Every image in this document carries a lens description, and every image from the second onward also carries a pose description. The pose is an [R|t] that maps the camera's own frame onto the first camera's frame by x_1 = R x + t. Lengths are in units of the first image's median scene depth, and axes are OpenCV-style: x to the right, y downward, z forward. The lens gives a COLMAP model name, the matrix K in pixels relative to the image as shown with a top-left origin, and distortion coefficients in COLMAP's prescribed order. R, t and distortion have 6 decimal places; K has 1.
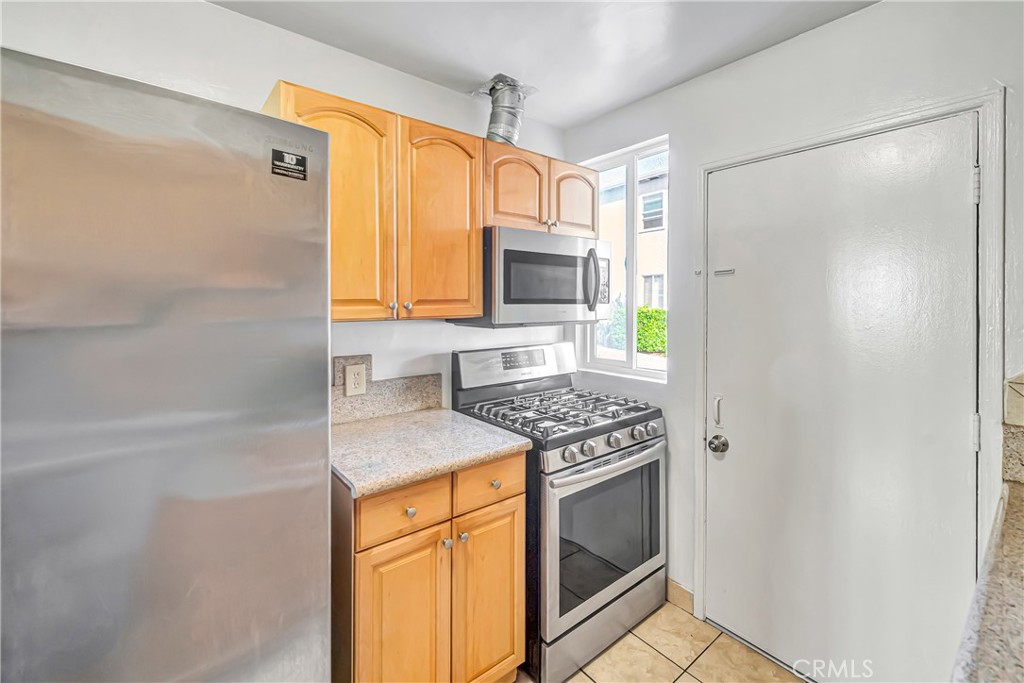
lens RADIAL K [[426.7, 0, 503.6], [0, 426.7, 297.2], [0, 0, 1]] dist [-0.002661, -0.000700]
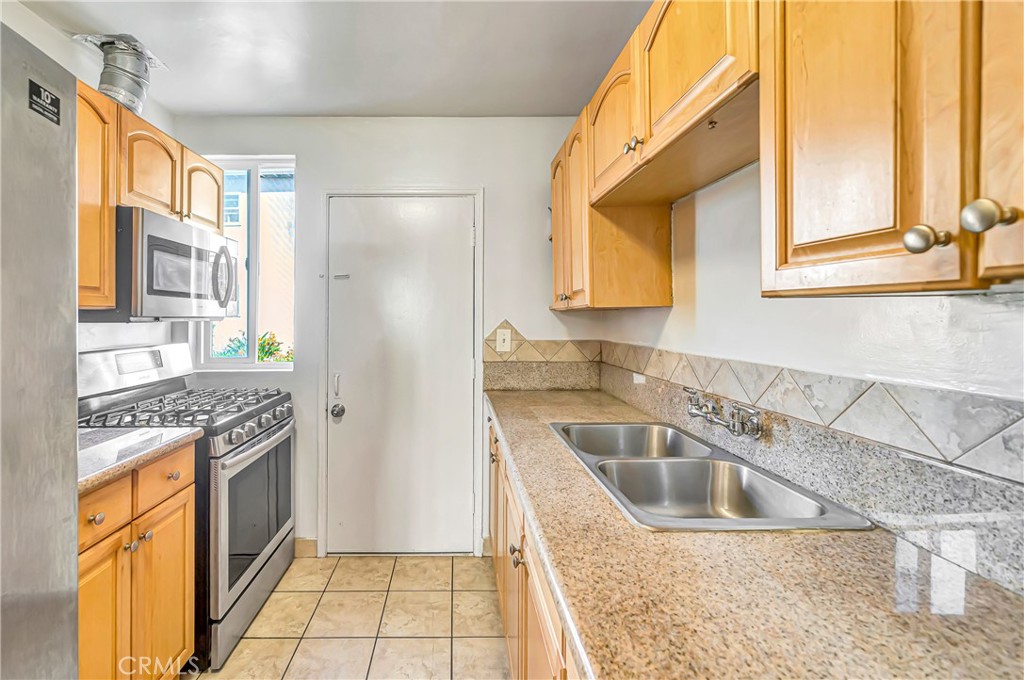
lens RADIAL K [[440.9, 0, 465.5], [0, 440.9, 311.4], [0, 0, 1]] dist [-0.009174, 0.002501]
pose [[0.600193, 0.006667, 0.799828, -0.345533], [-0.002541, 0.999976, -0.006429, 0.057147], [-0.799851, 0.001826, 0.600195, -0.106366]]
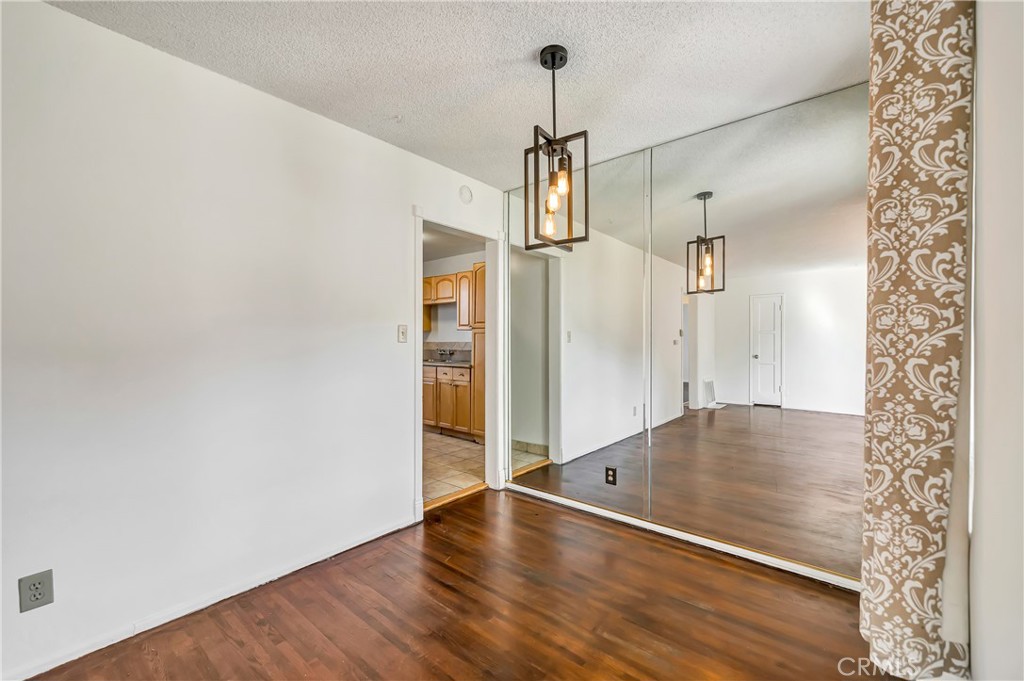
lens RADIAL K [[429.2, 0, 511.2], [0, 429.2, 338.0], [0, 0, 1]] dist [0.001784, 0.000063]
pose [[-0.201604, 0.005760, 0.979450, -3.122067], [-0.002625, 0.999976, -0.006421, 0.119087], [-0.979464, -0.003865, -0.201584, 0.171807]]
